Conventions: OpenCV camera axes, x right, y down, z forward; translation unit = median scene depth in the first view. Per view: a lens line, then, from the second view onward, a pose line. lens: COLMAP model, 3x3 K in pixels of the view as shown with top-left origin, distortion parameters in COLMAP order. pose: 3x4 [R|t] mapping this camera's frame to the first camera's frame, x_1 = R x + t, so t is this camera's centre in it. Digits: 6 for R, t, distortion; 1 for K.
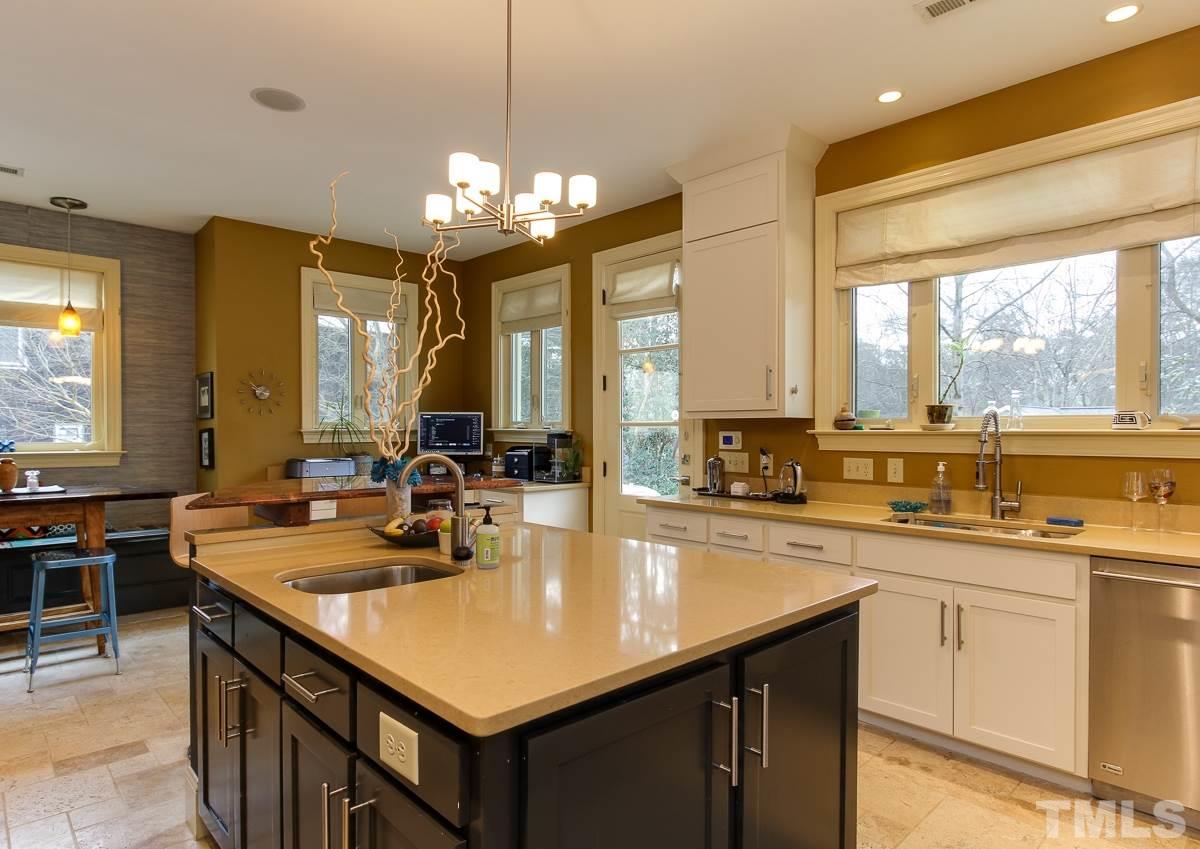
lens RADIAL K [[686.3, 0, 599.5], [0, 686.3, 430.1], [0, 0, 1]] dist [0.000187, 0.003284]
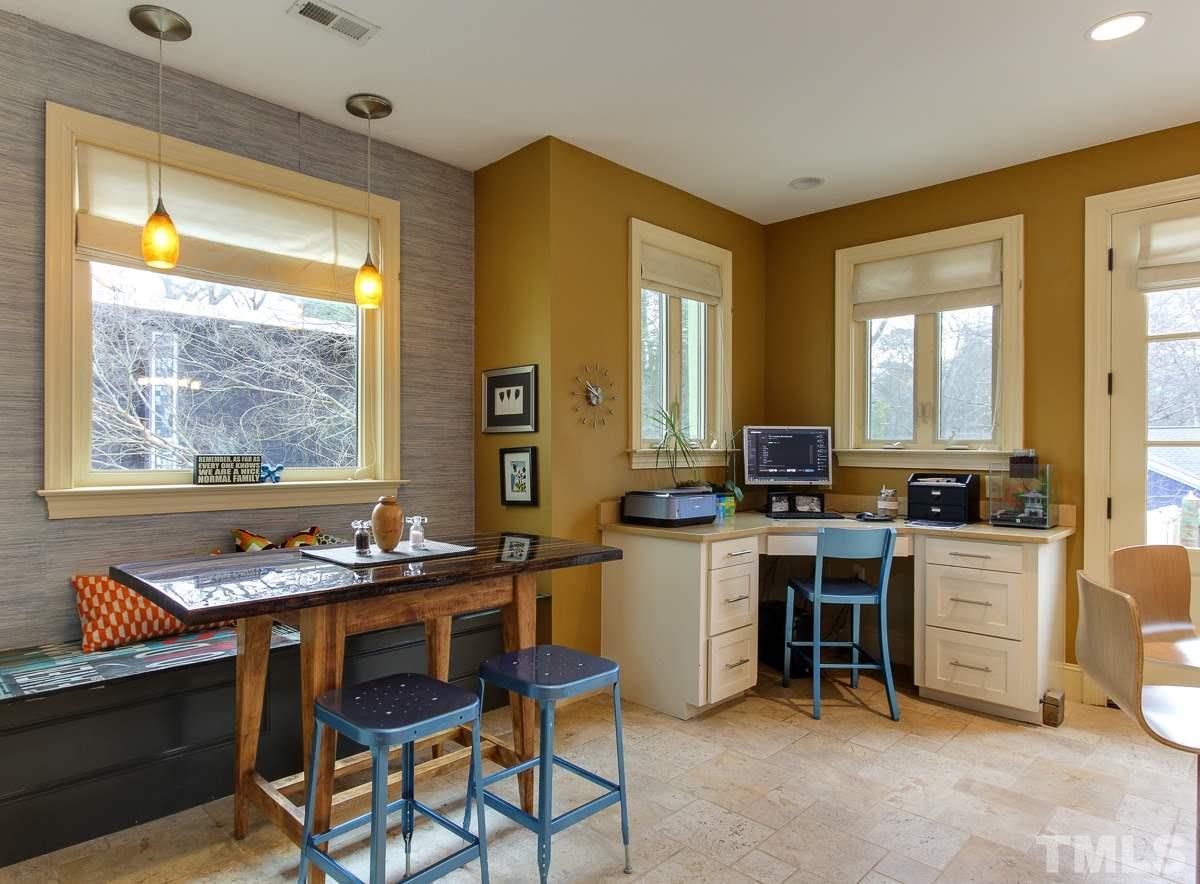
lens RADIAL K [[710.8, 0, 552.8], [0, 710.8, 449.8], [0, 0, 1]] dist [-0.012388, 0.009070]
pose [[0.999921, 0.003666, 0.012061, -0.536856], [-0.003657, 0.999993, -0.000757, 0.000584], [-0.012064, 0.000712, 0.999927, 0.281484]]
